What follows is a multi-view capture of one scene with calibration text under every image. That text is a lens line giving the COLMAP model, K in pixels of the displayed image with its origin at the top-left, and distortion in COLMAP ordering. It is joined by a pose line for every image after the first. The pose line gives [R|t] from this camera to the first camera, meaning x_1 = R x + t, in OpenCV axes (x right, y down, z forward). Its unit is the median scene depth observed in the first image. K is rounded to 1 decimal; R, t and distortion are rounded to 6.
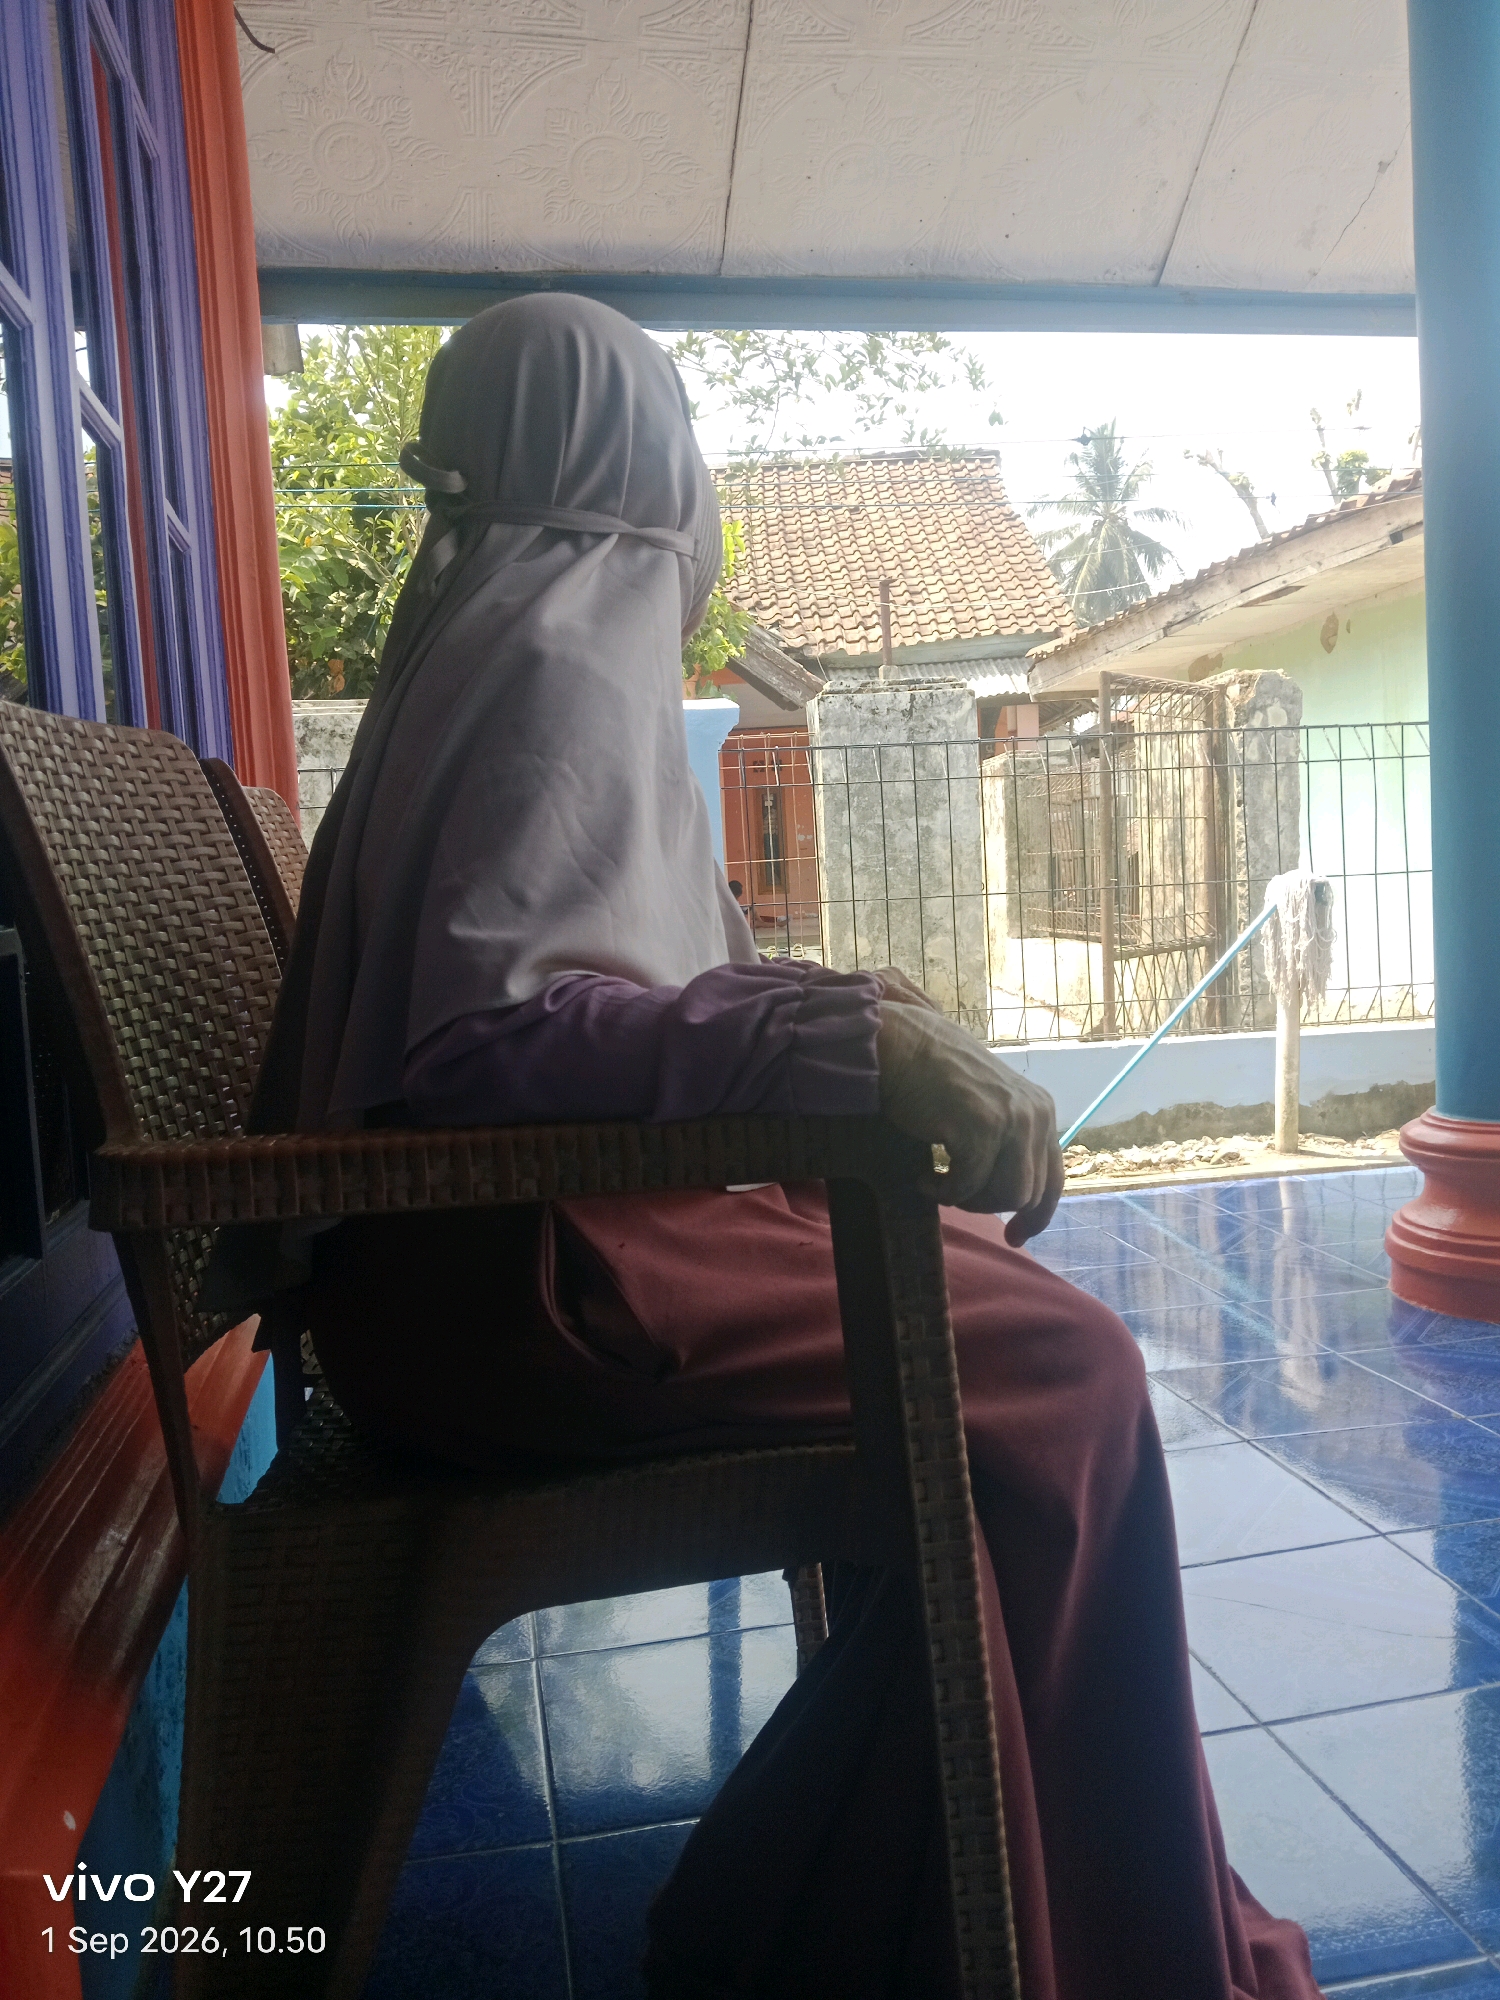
lens RADIAL K [[1598.3, 0, 752.5], [0, 1598.3, 1002.7], [0, 0, 1]] dist [0.053700, -0.099421]
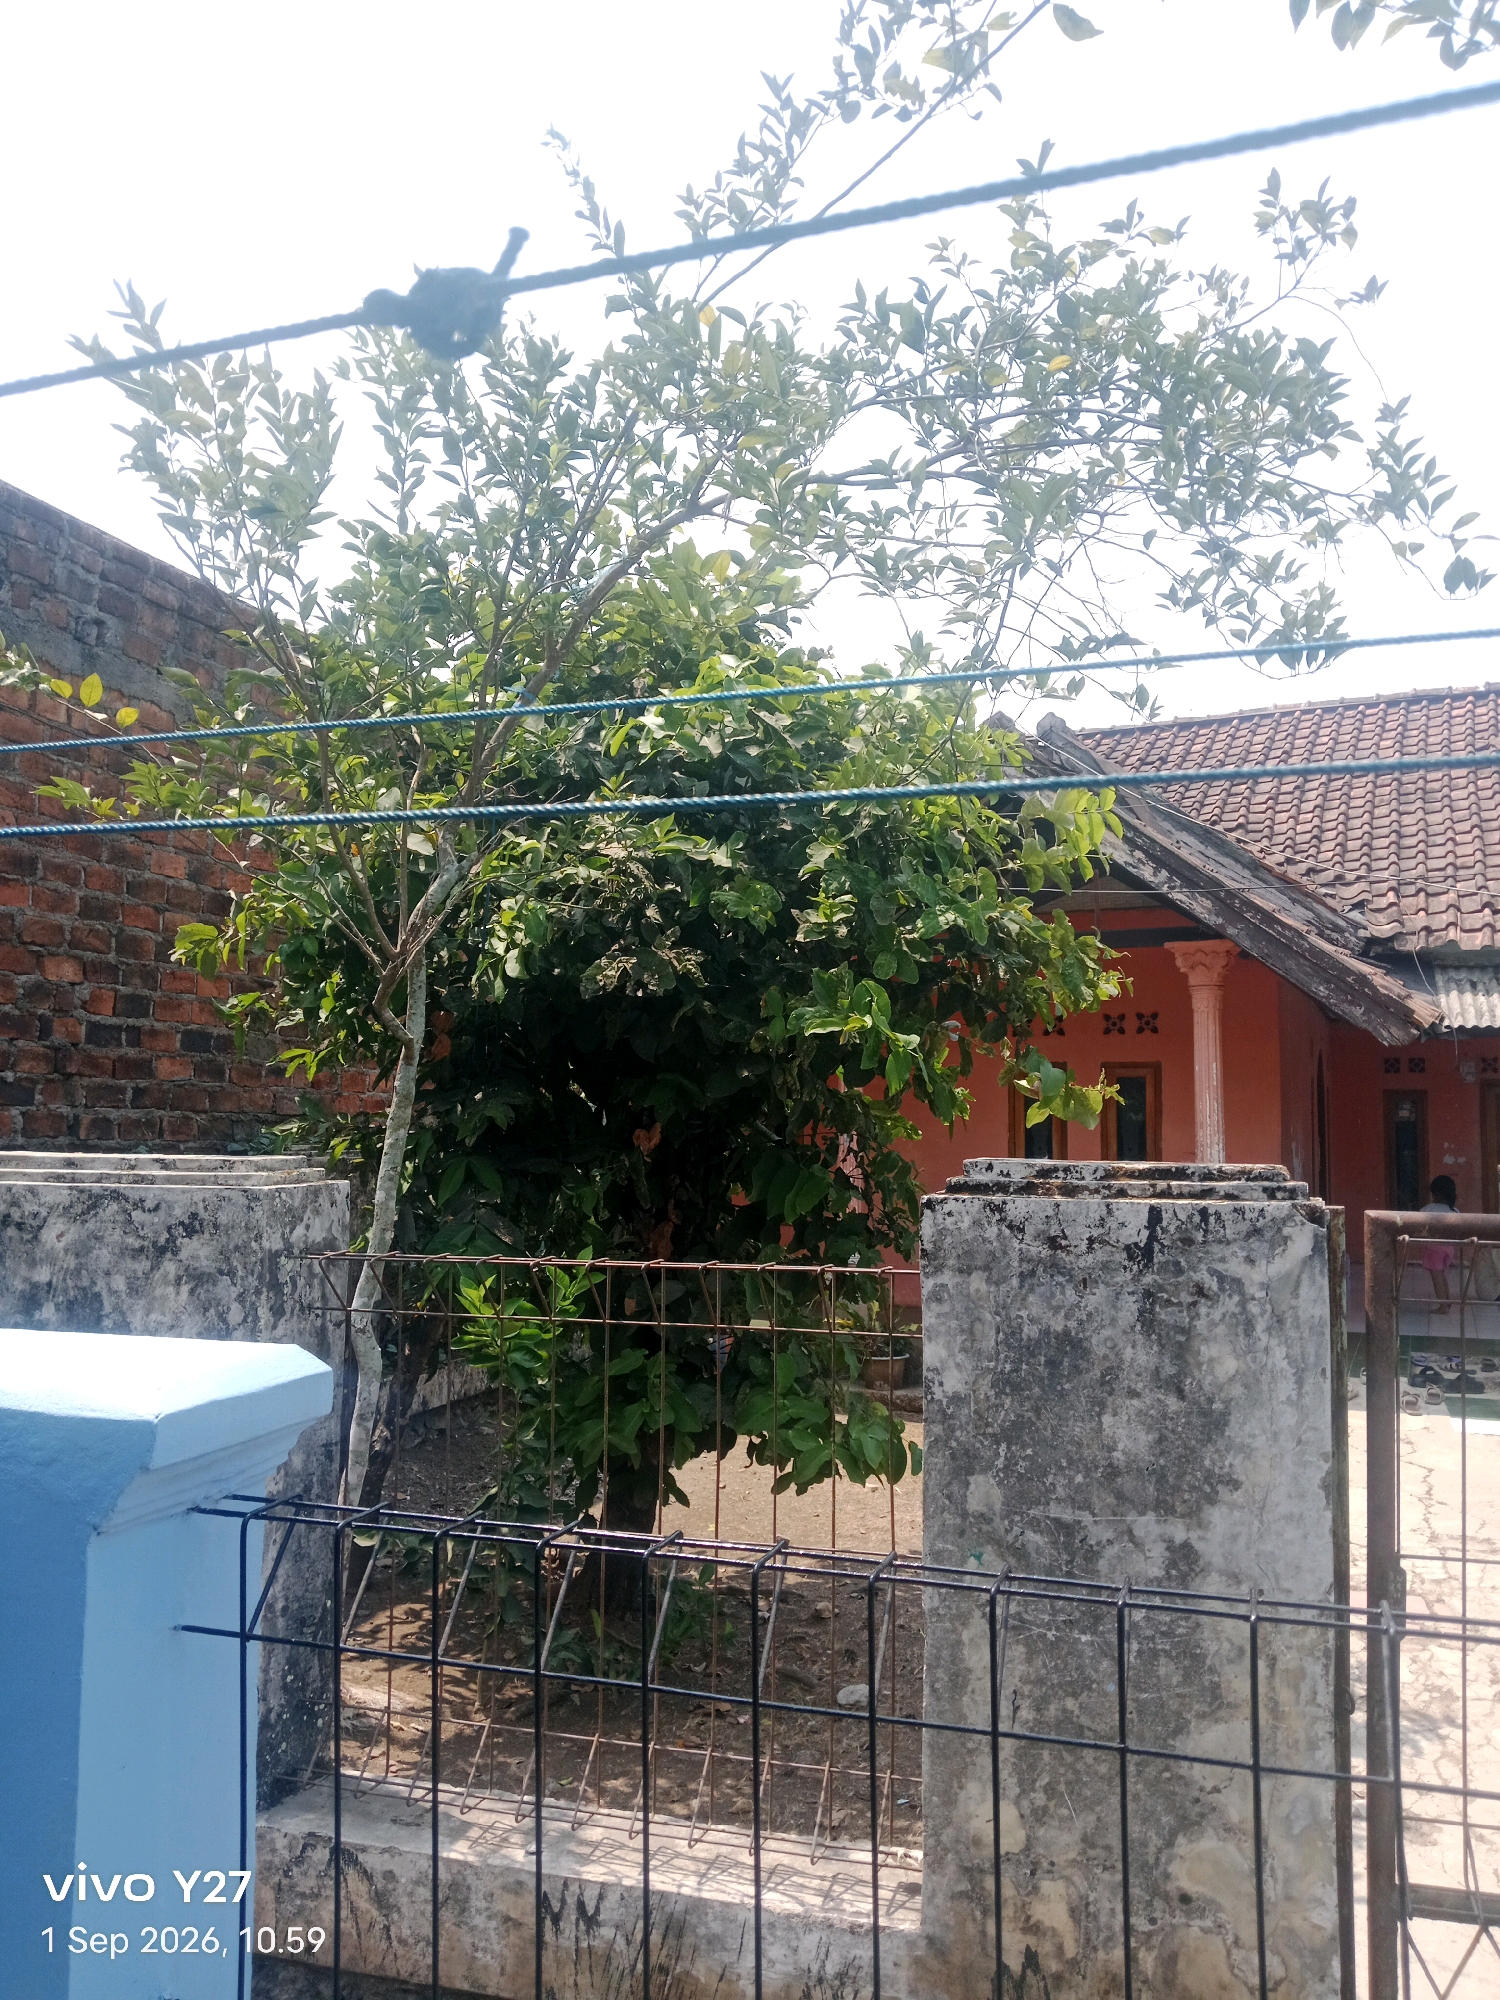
lens RADIAL K [[1598.3, 0, 746.0], [0, 1598.3, 1000.1], [0, 0, 1]] dist [0.053700, -0.099421]
pose [[0.908616, 0.028591, -0.416653, 0.069020], [-0.091206, 0.987157, -0.131160, -0.072368], [0.407551, 0.157175, 0.899554, 0.233381]]
